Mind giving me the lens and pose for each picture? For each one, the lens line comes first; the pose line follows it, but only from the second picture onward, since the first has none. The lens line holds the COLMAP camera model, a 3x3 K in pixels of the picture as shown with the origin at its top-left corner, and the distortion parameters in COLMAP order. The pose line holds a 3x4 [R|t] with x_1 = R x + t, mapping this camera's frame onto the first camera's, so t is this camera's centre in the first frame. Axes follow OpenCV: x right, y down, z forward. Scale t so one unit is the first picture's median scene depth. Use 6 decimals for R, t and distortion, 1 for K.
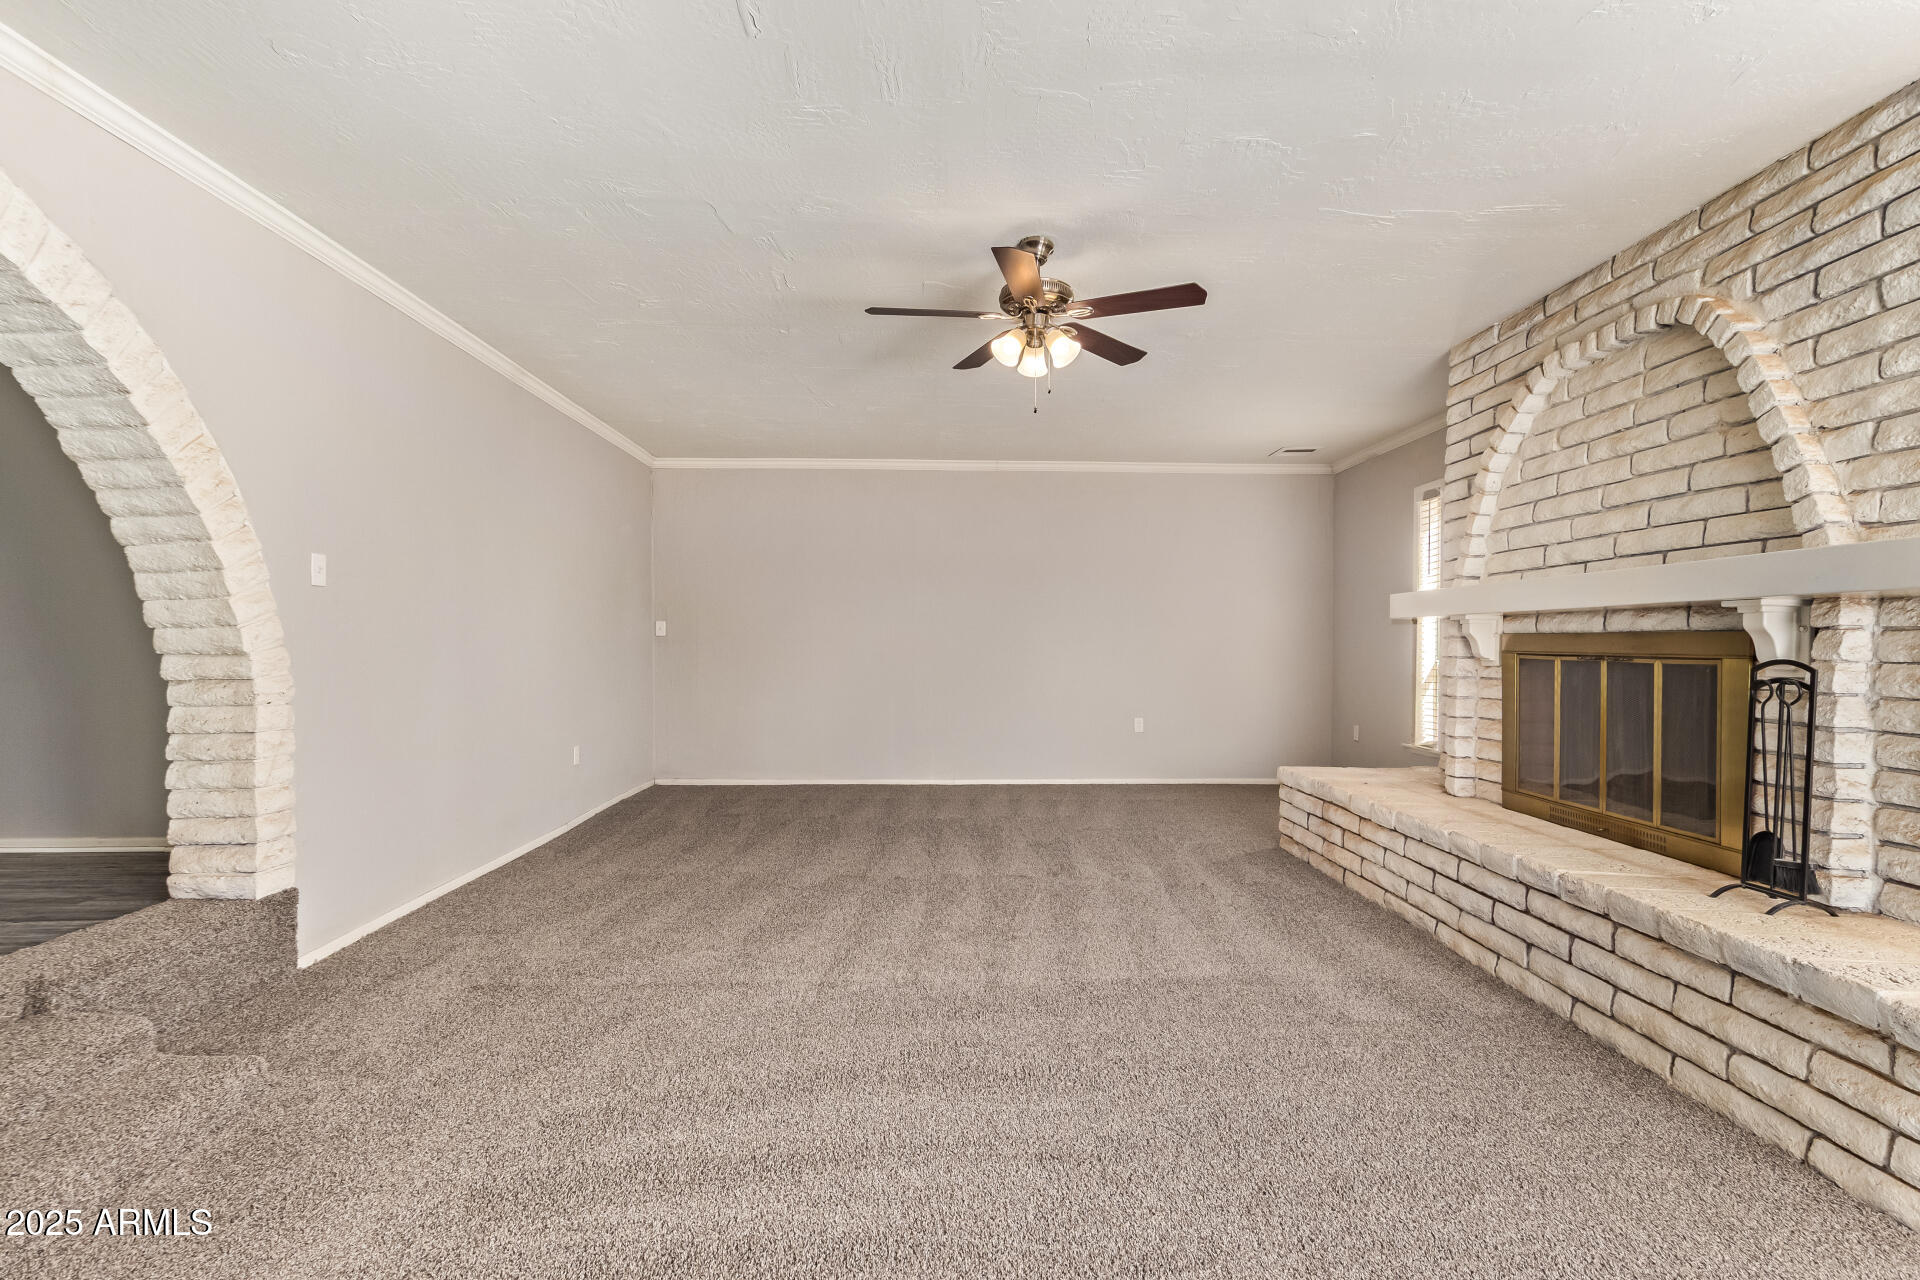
lens RADIAL K [[906.4, 0, 960.0], [0, 906.4, 640.0], [0, 0, 1]] dist [0.008571, 0.000264]
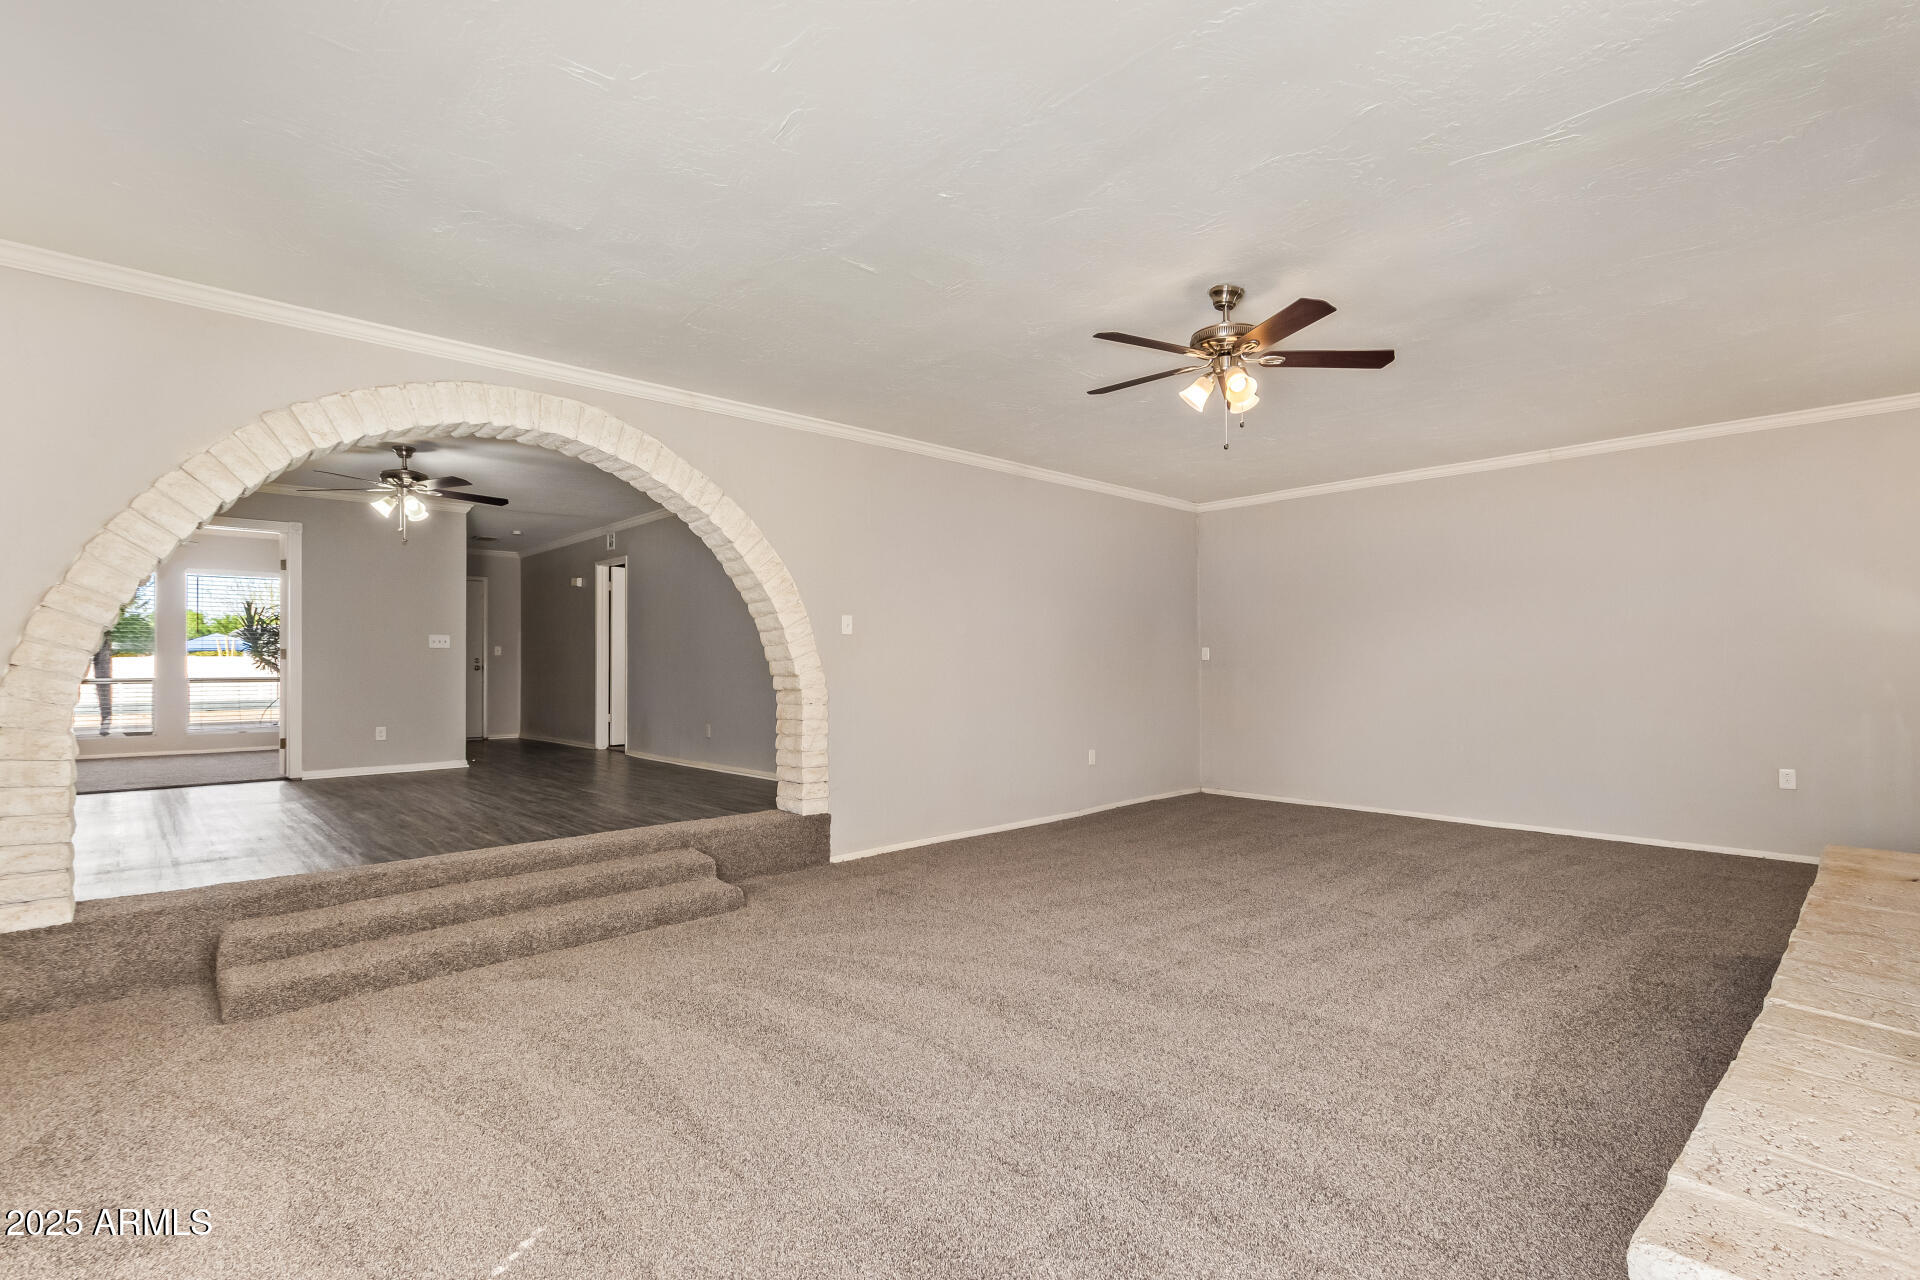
lens RADIAL K [[900.2, 0, 965.9], [0, 900.2, 657.1], [0, 0, 1]] dist [0.009136, -0.000601]
pose [[0.661492, -0.009740, -0.749889, 0.699976], [0.006177, 0.999953, -0.007539, -0.005263], [0.749927, 0.000355, 0.661521, 0.082836]]
